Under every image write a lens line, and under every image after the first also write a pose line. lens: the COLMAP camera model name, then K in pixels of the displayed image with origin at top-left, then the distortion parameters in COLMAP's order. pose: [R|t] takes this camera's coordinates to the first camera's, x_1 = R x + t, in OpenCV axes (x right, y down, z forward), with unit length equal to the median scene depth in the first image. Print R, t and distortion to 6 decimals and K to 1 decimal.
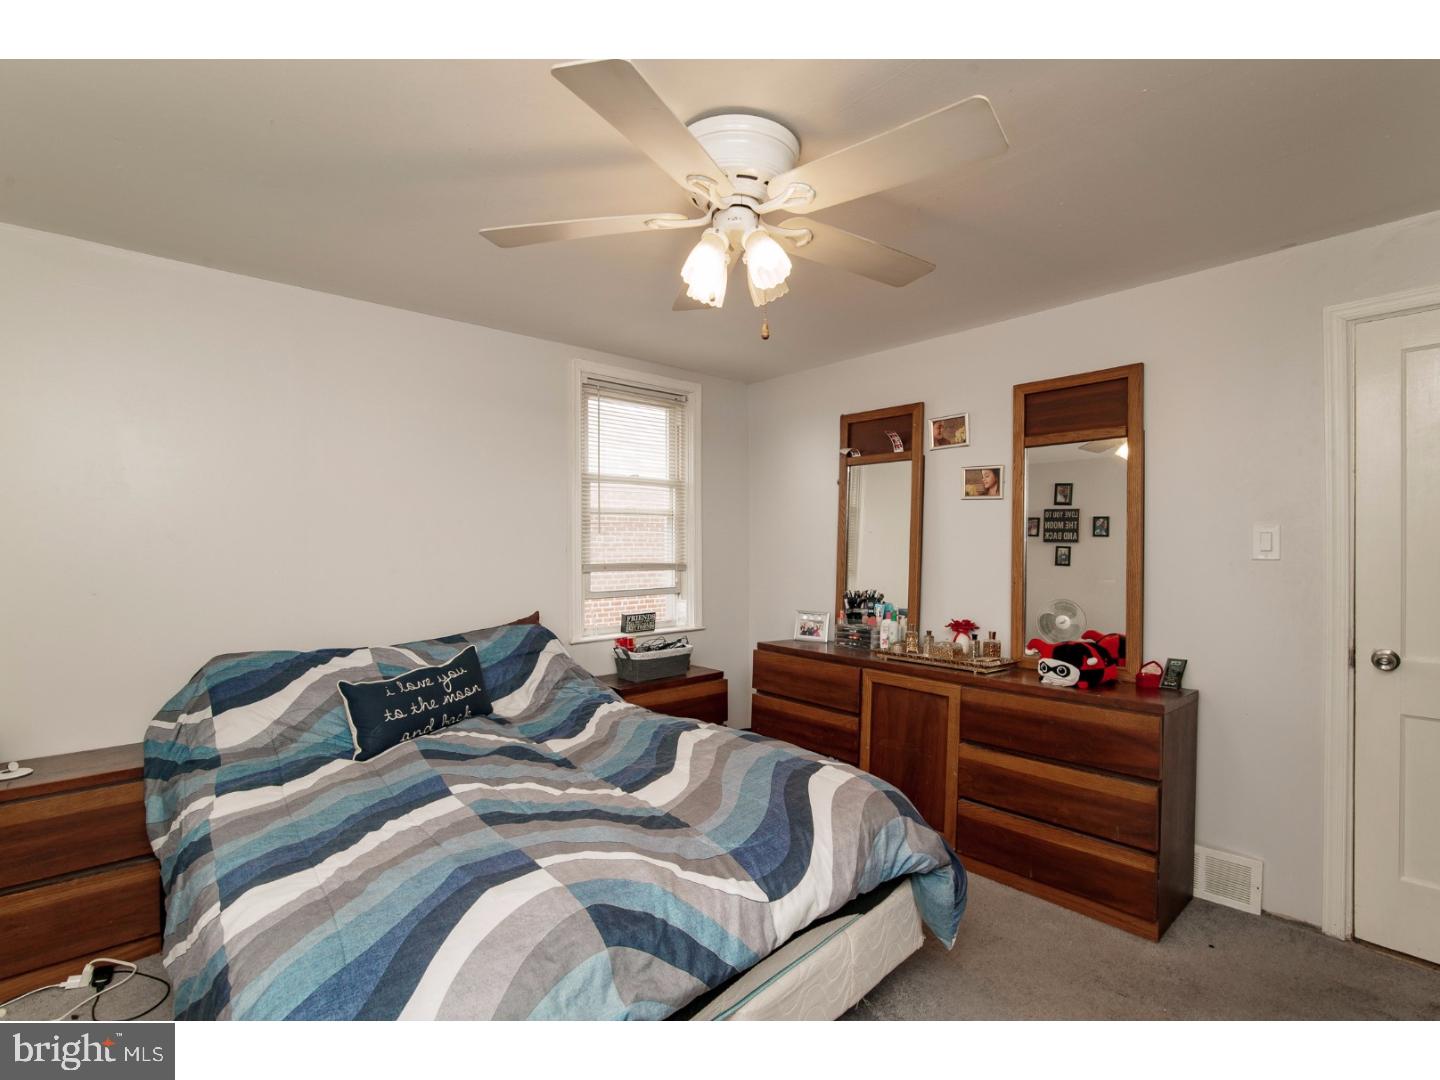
lens RADIAL K [[662.7, 0, 724.2], [0, 662.7, 550.8], [0, 0, 1]] dist [-0.010504, 0.001506]
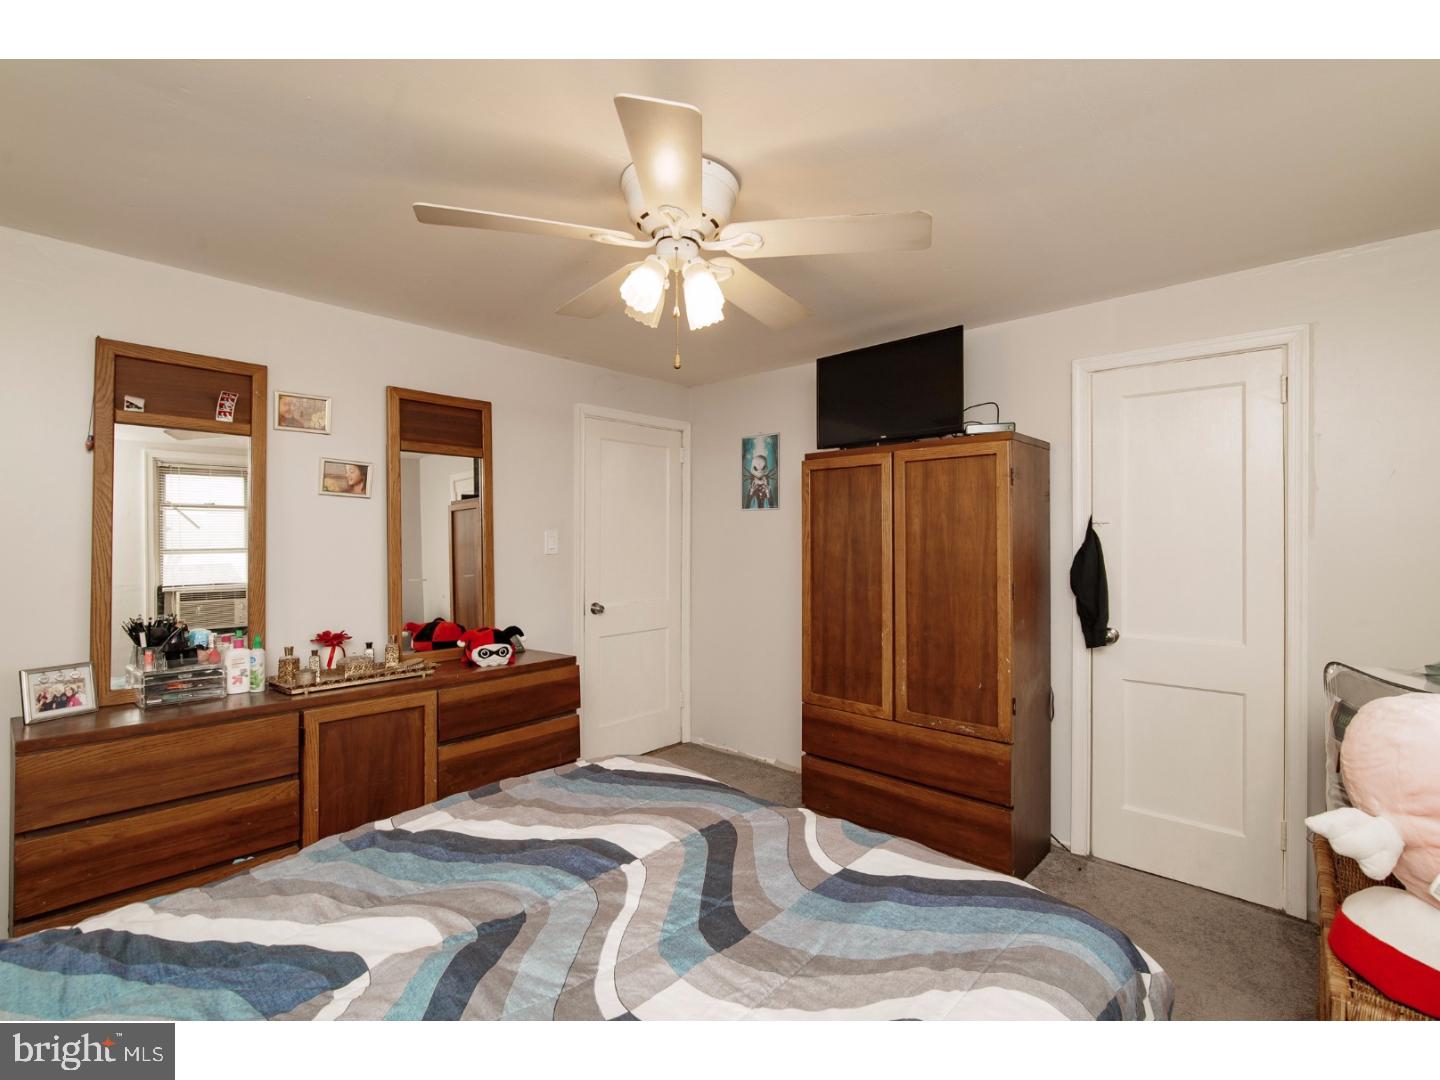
lens RADIAL K [[673.2, 0, 720.2], [0, 673.2, 532.9], [0, 0, 1]] dist [-0.012998, -0.000233]
pose [[-0.105633, 0.005908, 0.994388, -0.637464], [0.004729, 0.999974, -0.005439, -0.021935], [-0.994394, 0.004128, -0.105658, 0.633785]]
